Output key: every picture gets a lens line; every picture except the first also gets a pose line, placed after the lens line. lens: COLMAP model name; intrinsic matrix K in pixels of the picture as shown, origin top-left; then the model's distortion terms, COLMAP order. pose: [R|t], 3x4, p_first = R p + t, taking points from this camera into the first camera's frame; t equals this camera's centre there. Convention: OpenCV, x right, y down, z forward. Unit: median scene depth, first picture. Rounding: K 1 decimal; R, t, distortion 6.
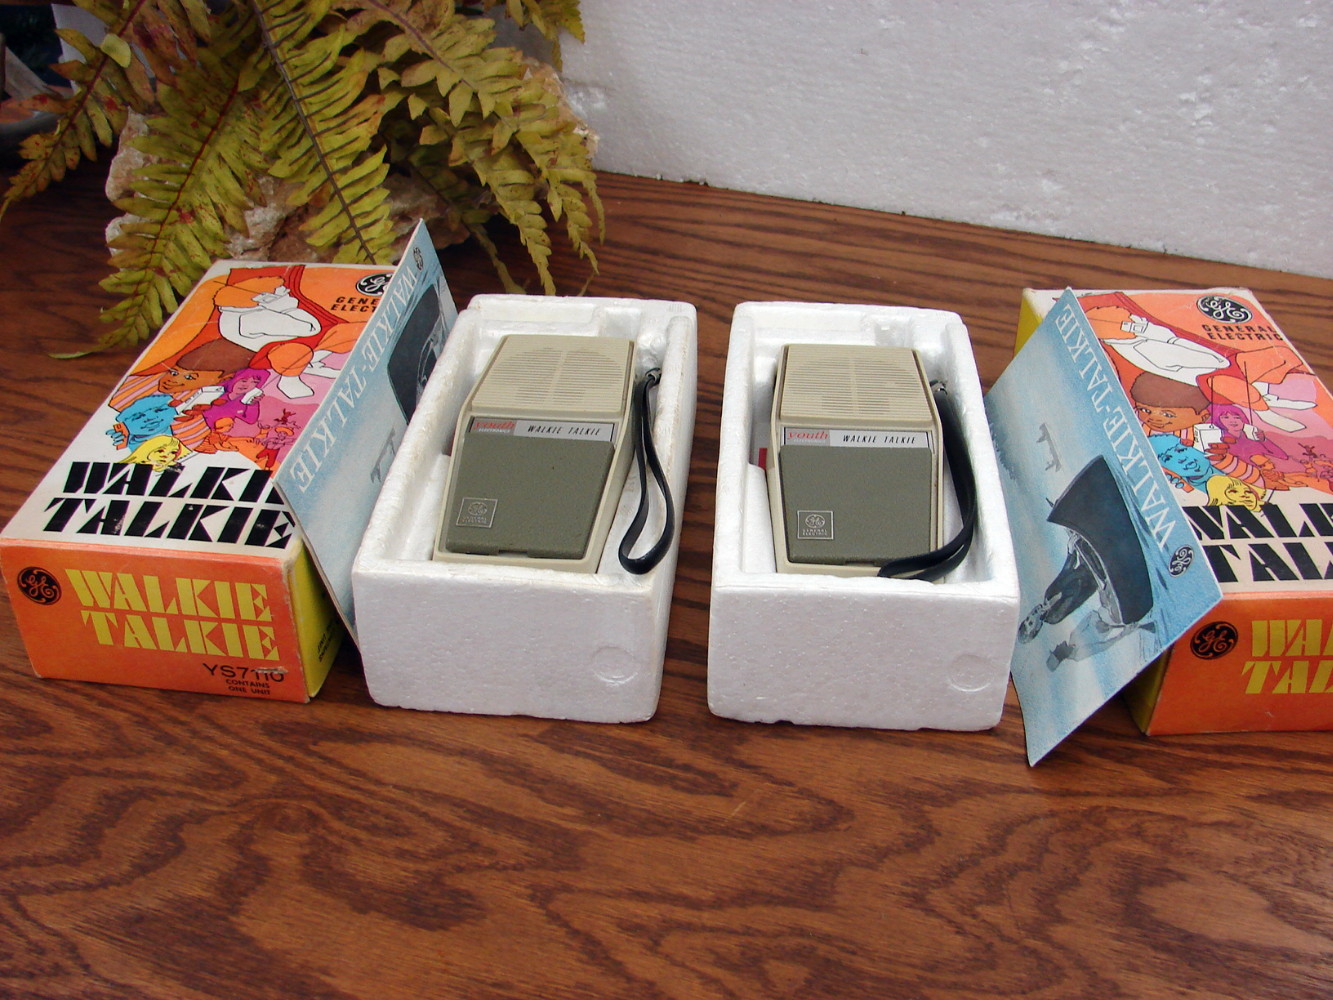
lens RADIAL K [[1427.7, 0, 666.5], [0, 1427.7, 500.0], [0, 0, 1]] dist [-0.194751, 0.180395]
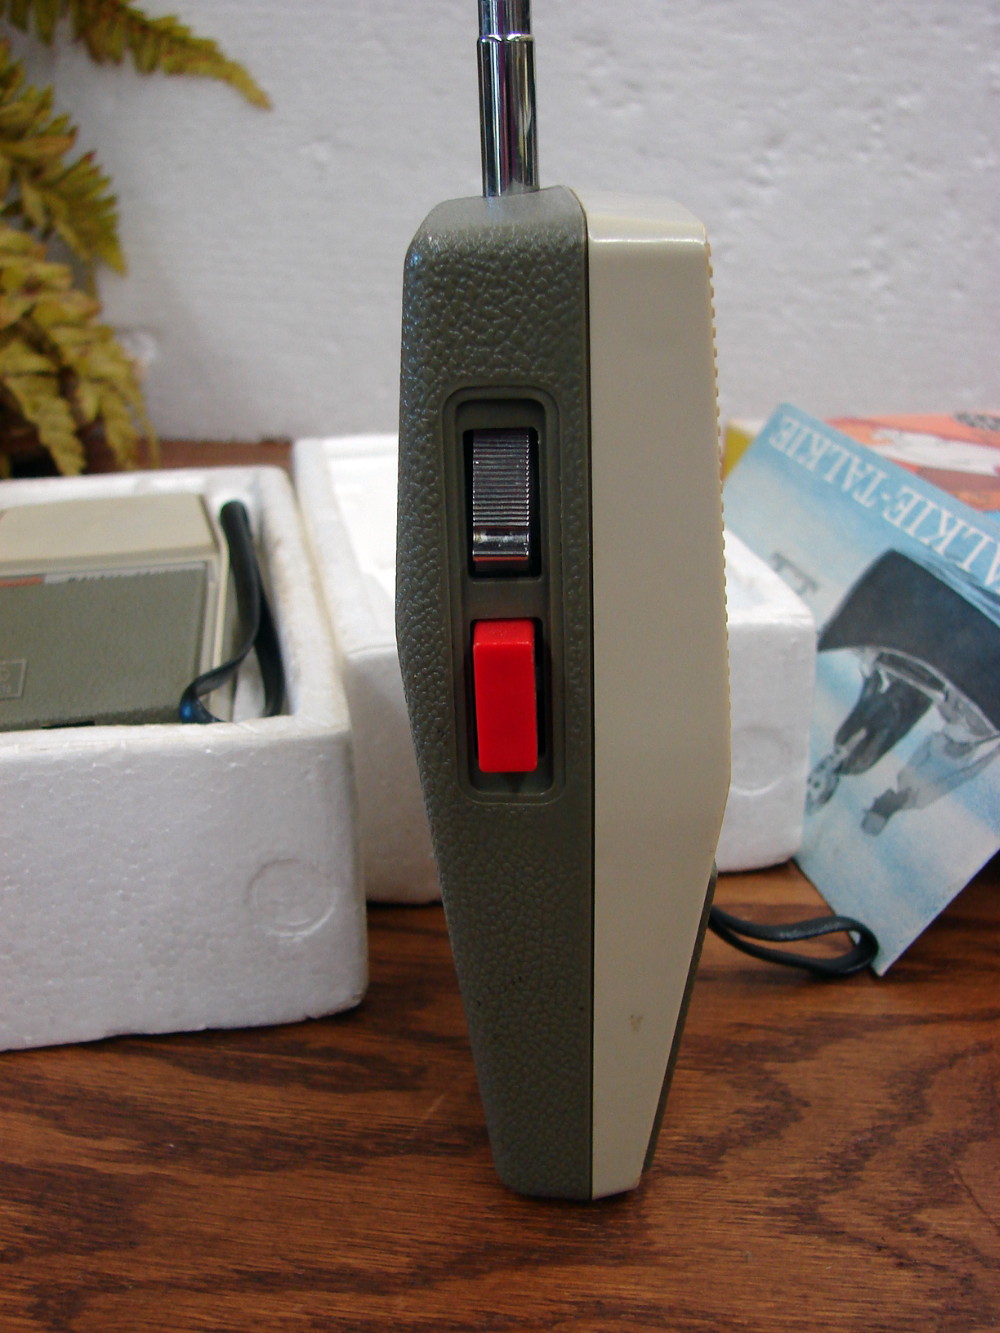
lens RADIAL K [[1427.7, 0, 479.5], [0, 1427.7, 668.7], [0, 0, 1]] dist [-0.194751, 0.180395]
pose [[0.984154, -0.068850, 0.163406, -0.007450], [0.104916, 0.969020, -0.223591, 0.177487], [-0.142949, 0.237192, 0.960888, 0.446411]]
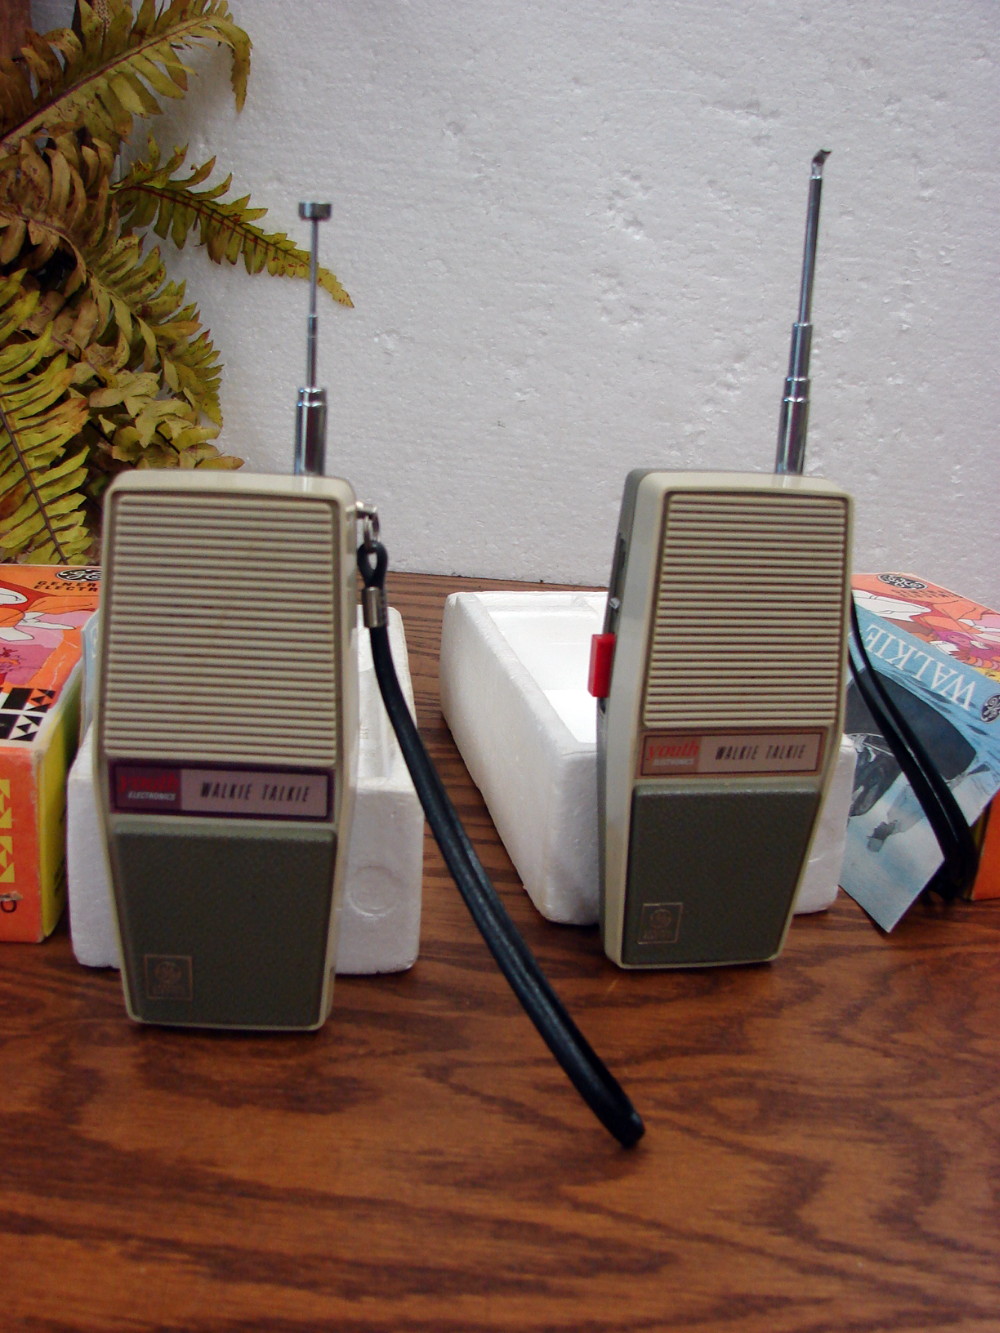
lens RADIAL K [[1427.7, 0, 479.5], [0, 1427.7, 668.7], [0, 0, 1]] dist [-0.194751, 0.180395]
pose [[0.966601, -0.022356, 0.255308, -0.259729], [0.097900, 0.952850, -0.287215, 0.275955], [-0.236849, 0.302617, 0.923215, 0.115398]]
